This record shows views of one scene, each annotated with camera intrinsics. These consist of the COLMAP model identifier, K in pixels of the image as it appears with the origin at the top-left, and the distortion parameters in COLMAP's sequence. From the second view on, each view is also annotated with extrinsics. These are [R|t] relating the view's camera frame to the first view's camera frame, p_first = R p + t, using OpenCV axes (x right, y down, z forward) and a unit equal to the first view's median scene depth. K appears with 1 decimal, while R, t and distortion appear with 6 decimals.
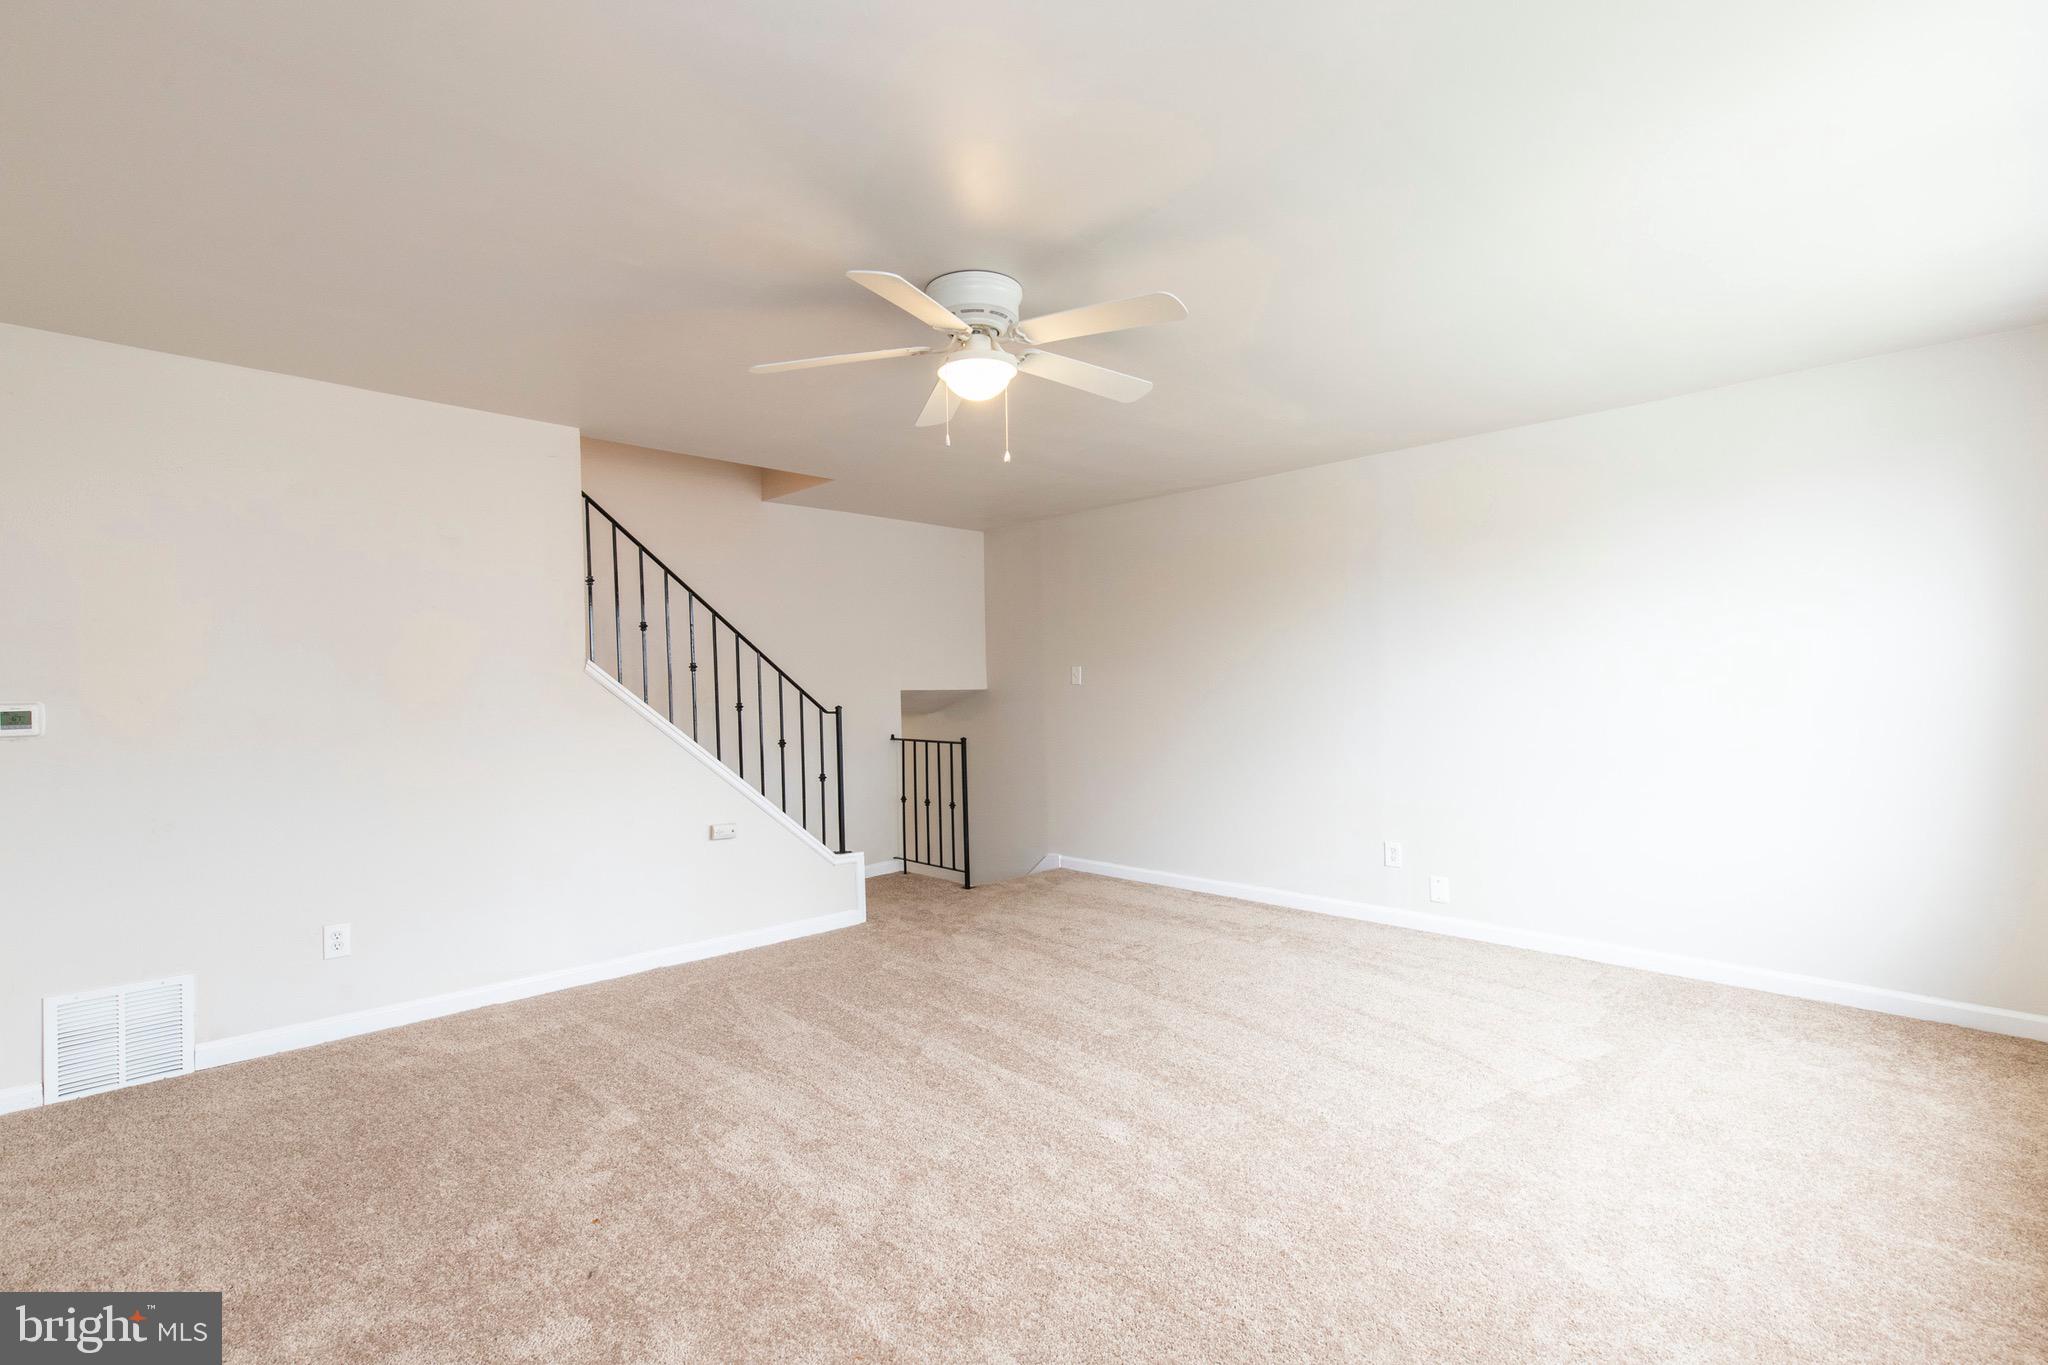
lens RADIAL K [[926.9, 0, 1023.7], [0, 926.9, 685.0], [0, 0, 1]] dist [0.015756, -0.000442]
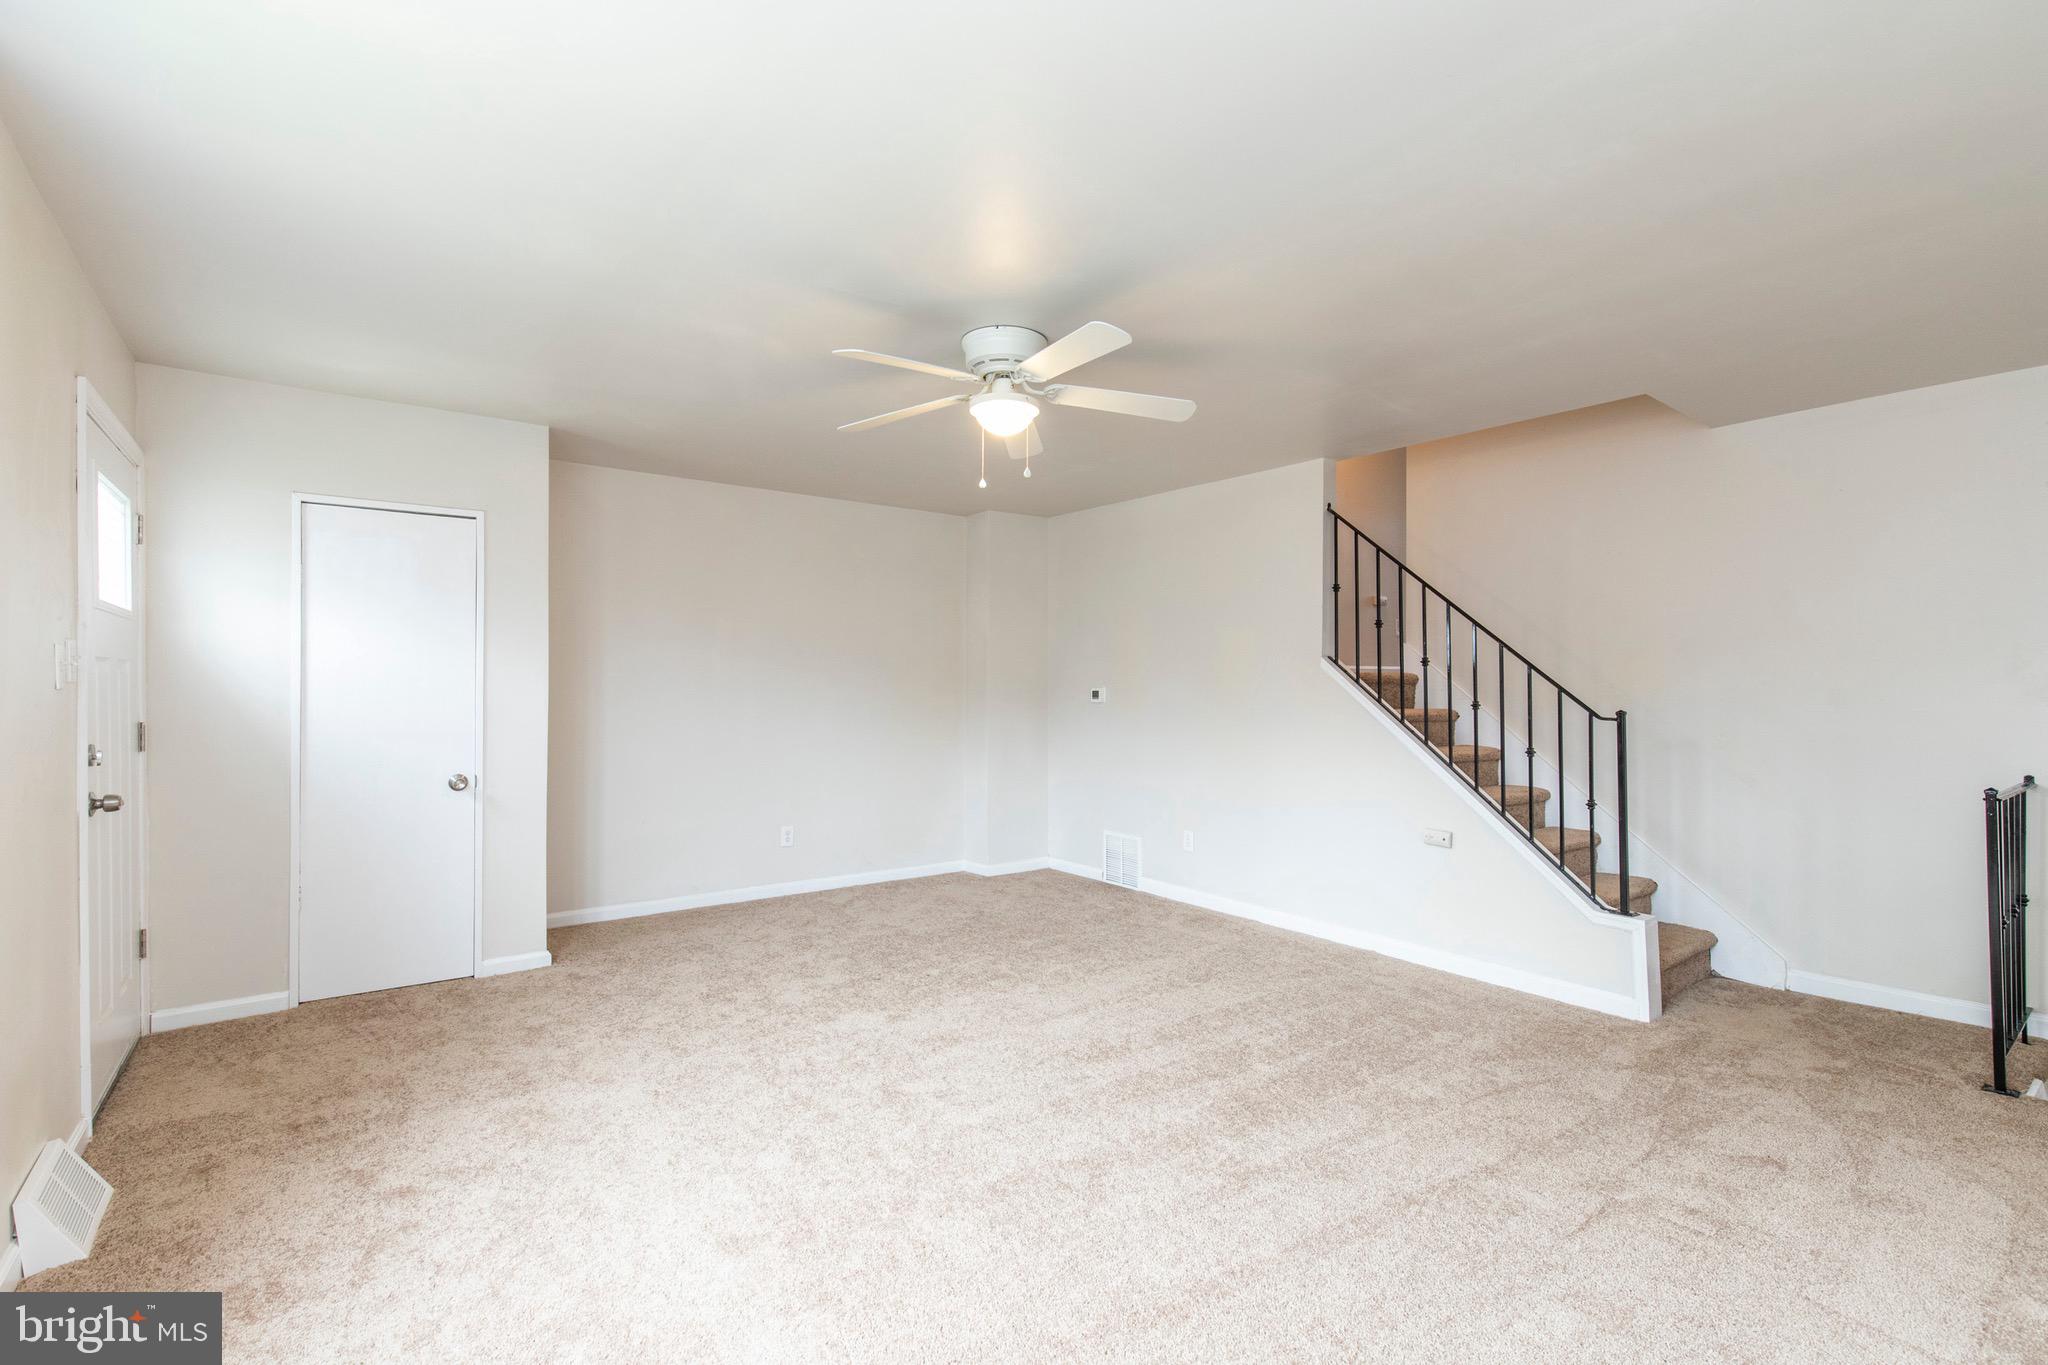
lens RADIAL K [[926.9, 0, 1023.2], [0, 926.9, 680.3], [0, 0, 1]] dist [0.015756, -0.000442]
pose [[-0.111370, 0.013510, -0.993687, 0.613947], [0.004569, 0.999904, 0.013082, -0.013814], [0.993769, -0.003083, -0.111421, 0.651549]]
